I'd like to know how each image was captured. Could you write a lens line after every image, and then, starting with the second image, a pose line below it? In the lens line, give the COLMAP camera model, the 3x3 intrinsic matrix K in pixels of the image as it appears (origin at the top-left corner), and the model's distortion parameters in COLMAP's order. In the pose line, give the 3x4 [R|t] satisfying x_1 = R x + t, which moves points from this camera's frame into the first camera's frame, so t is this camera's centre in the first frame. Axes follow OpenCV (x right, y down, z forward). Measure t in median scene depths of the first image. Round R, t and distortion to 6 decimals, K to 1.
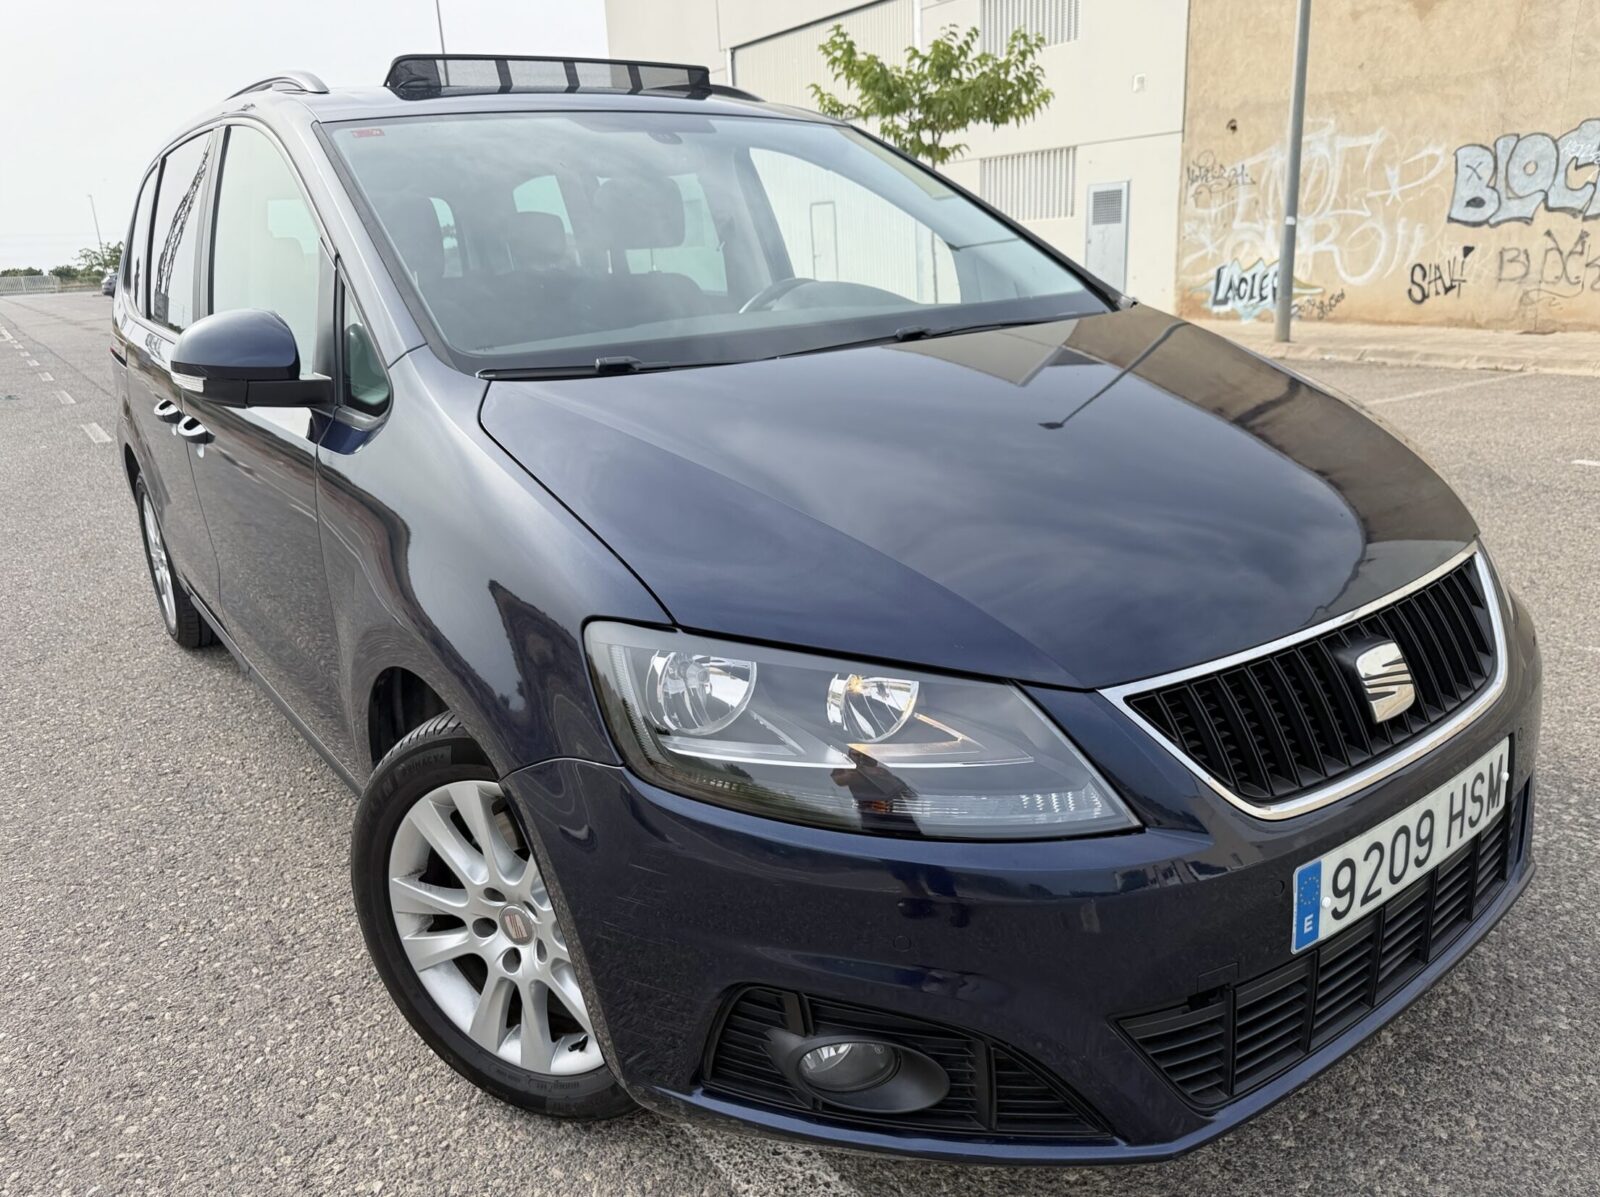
lens RADIAL K [[1170.4, 0, 783.4], [0, 1170.4, 579.8], [0, 0, 1]] dist [0.008272, 0.001402]
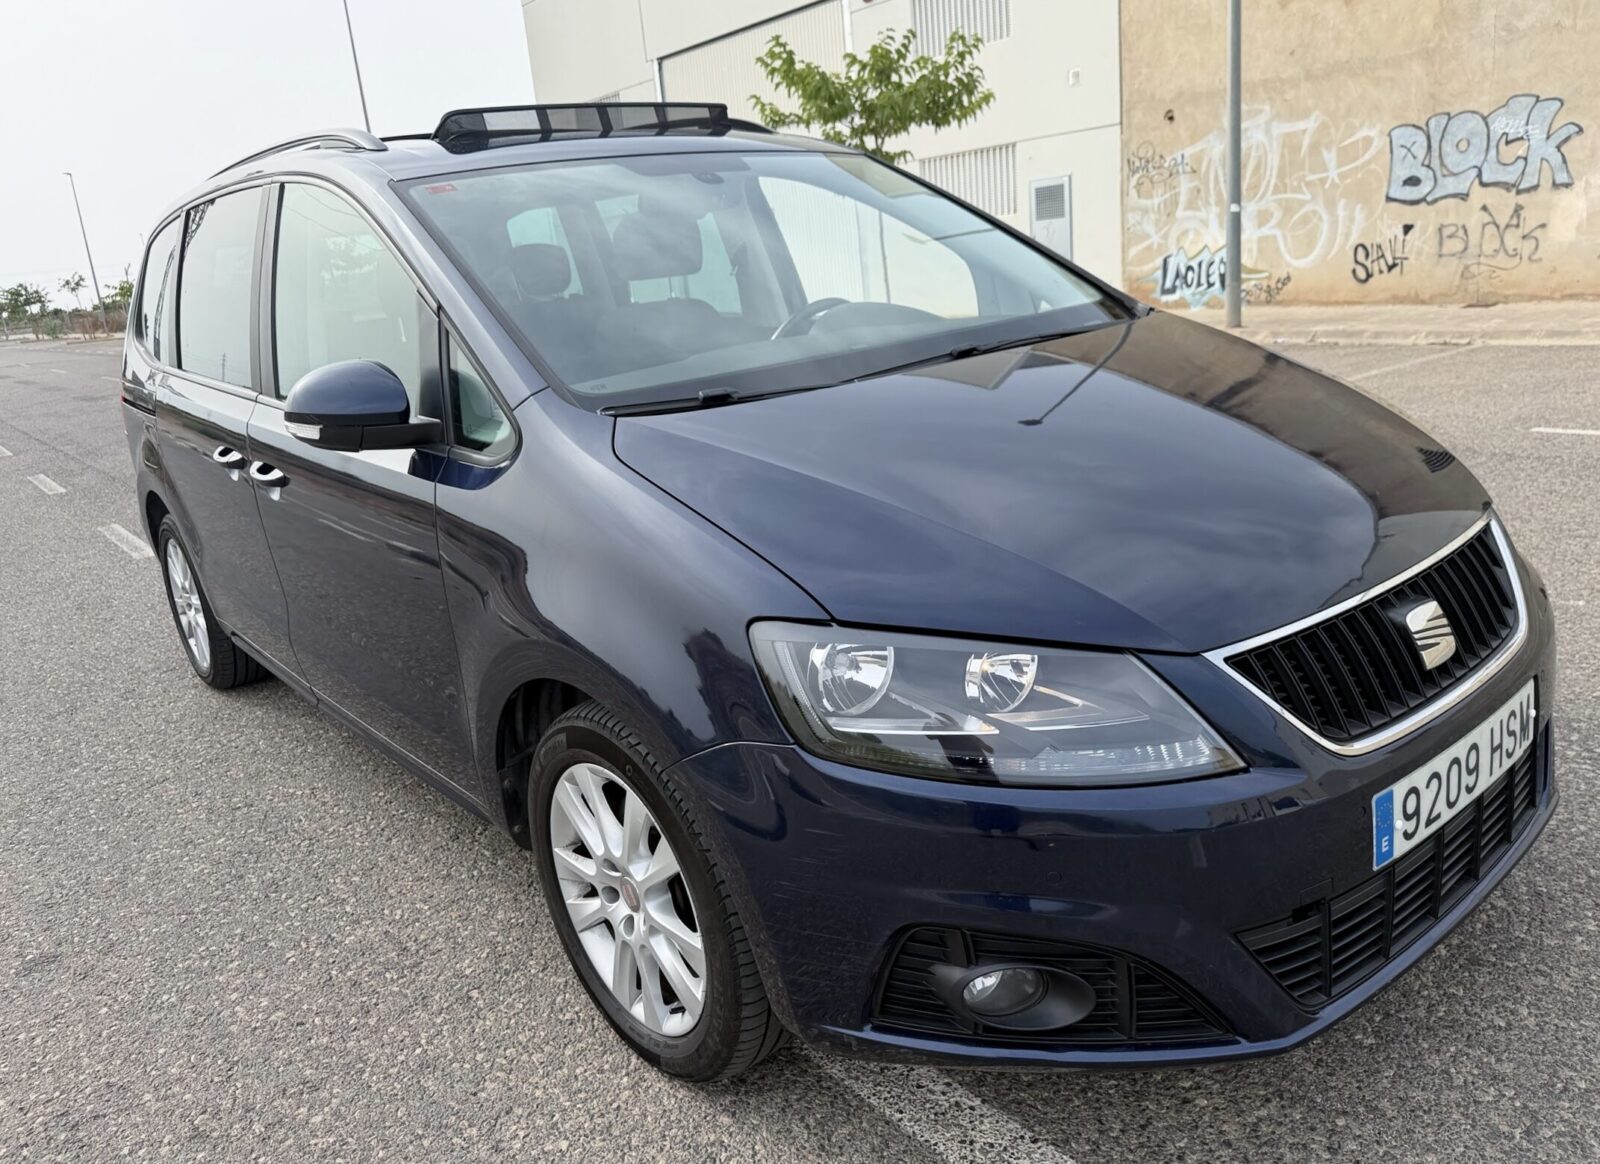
lens RADIAL K [[1192.6, 0, 773.6], [0, 1192.6, 582.7], [0, 0, 1]] dist [0.025358, -0.022777]
pose [[0.997674, -0.059336, 0.033567, -0.019188], [0.059614, 0.998194, -0.007343, 0.000654], [-0.033071, 0.009327, 0.999410, -0.018140]]
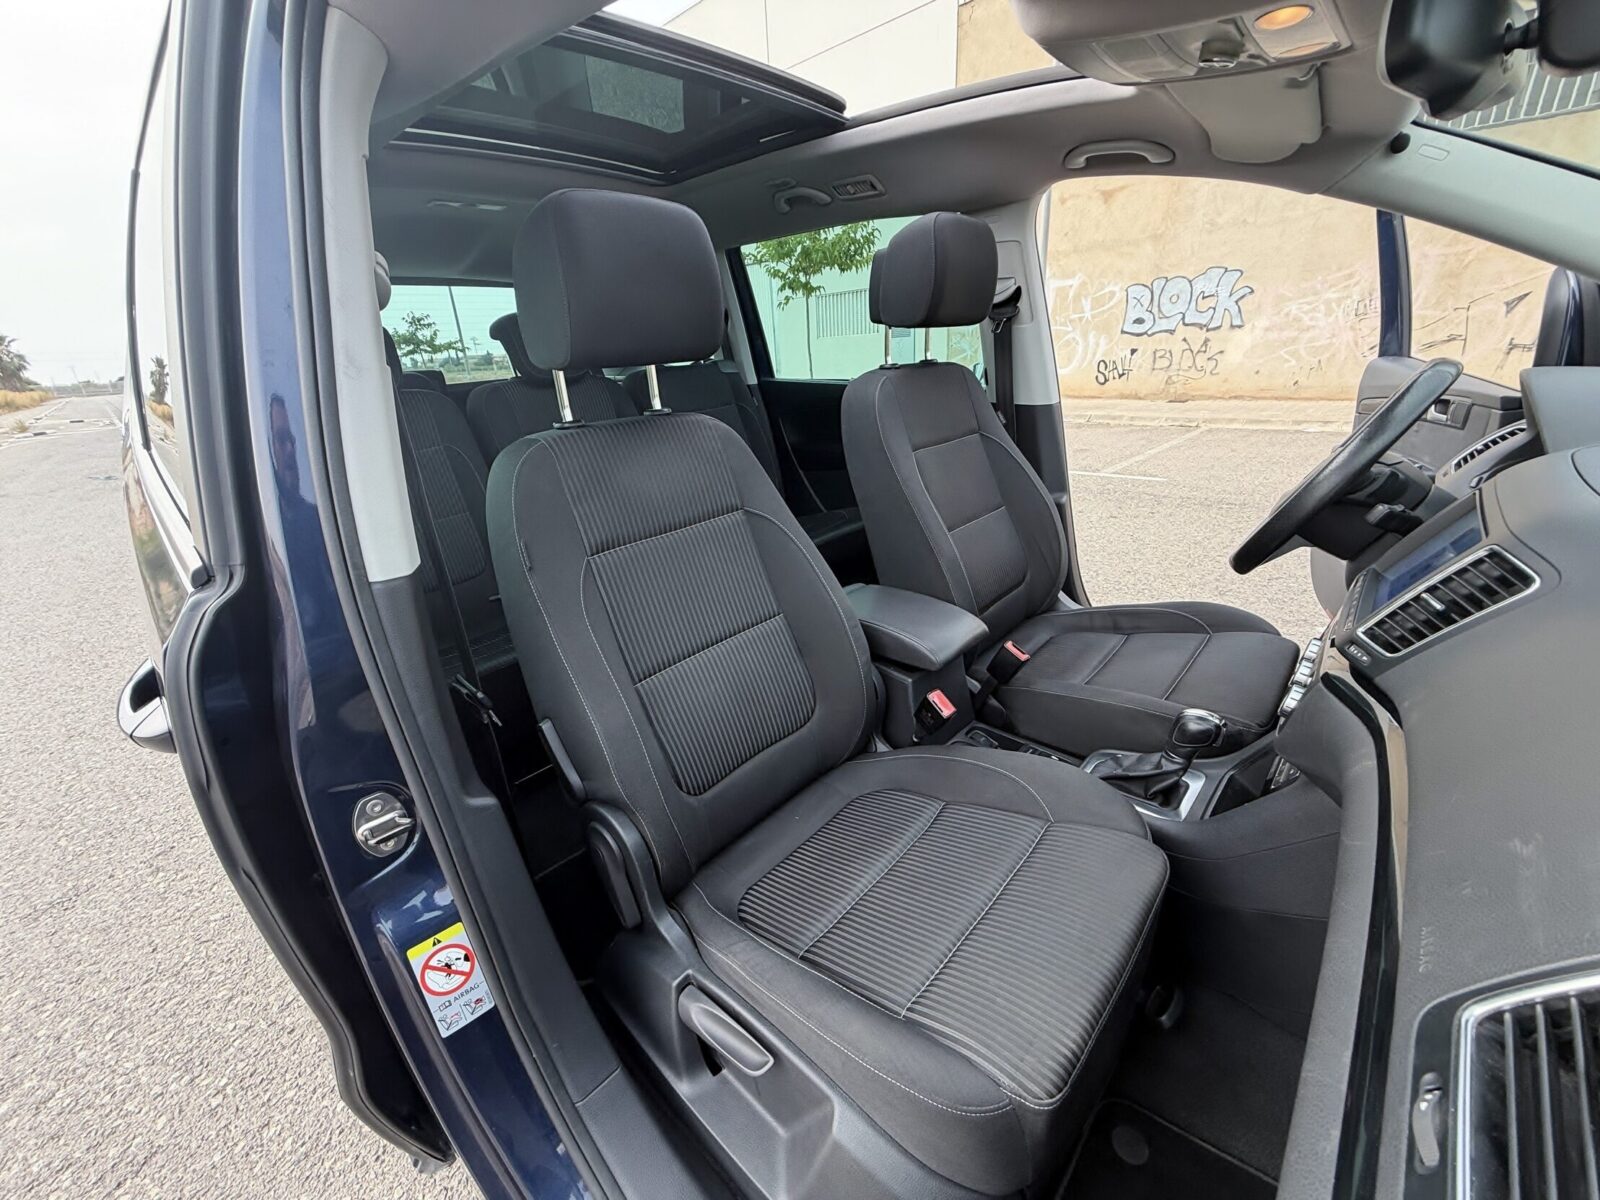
lens RADIAL K [[653.4, 0, 790.3], [0, 653.4, 597.3], [0, 0, 1]] dist [0.015413, -0.002474]
pose [[0.982107, -0.072846, 0.173666, -0.079564], [0.059584, 0.994980, 0.080399, -0.043560], [-0.178651, -0.068613, 0.981517, 0.171854]]
